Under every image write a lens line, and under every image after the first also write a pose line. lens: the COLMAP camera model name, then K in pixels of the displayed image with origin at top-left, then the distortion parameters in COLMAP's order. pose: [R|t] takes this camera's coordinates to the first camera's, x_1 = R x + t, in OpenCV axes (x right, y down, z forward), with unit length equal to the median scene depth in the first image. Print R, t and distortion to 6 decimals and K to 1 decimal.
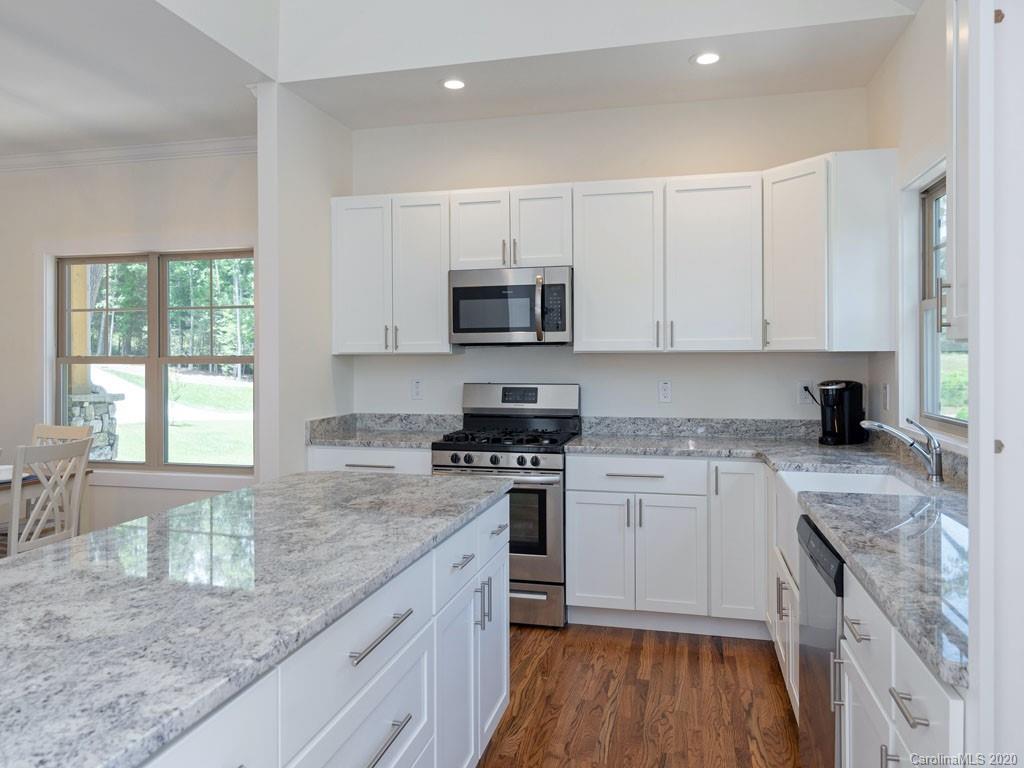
lens RADIAL K [[742.8, 0, 499.4], [0, 742.8, 358.9], [0, 0, 1]] dist [0.012565, 0.002618]
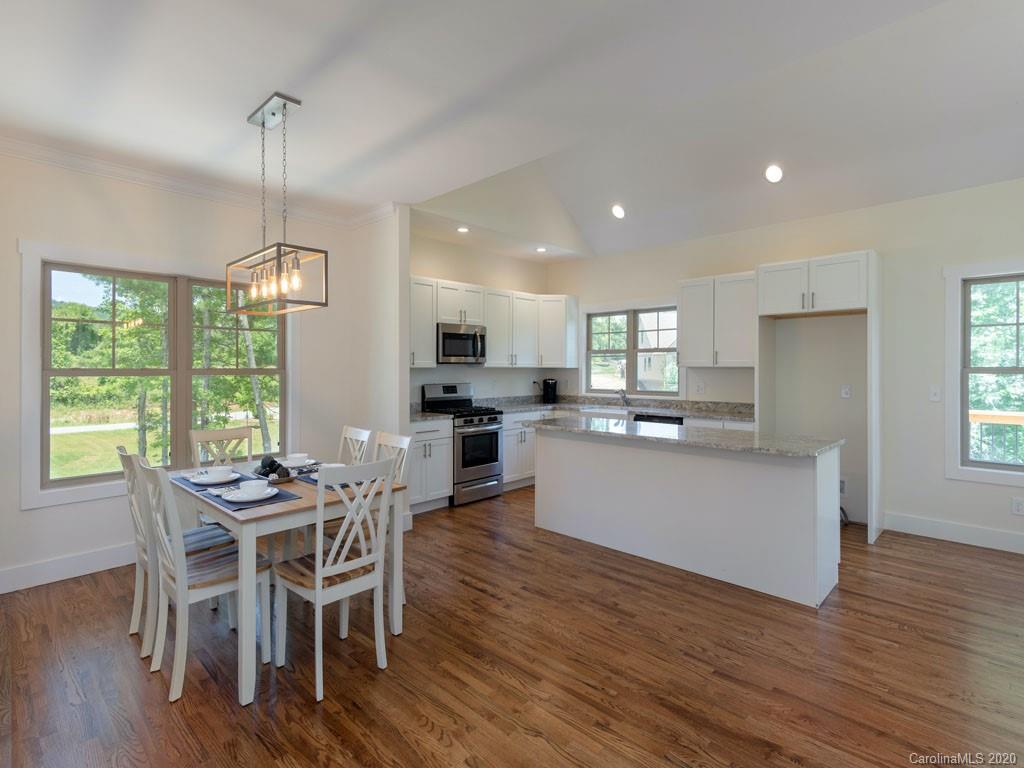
lens RADIAL K [[517.2, 0, 515.4], [0, 517.2, 373.8], [0, 0, 1]] dist [0.015134, -0.000830]
pose [[0.486463, -0.005271, 0.873685, -1.125979], [0.006370, 0.999977, 0.002486, 0.005585], [-0.873678, 0.004356, 0.486485, 0.211612]]
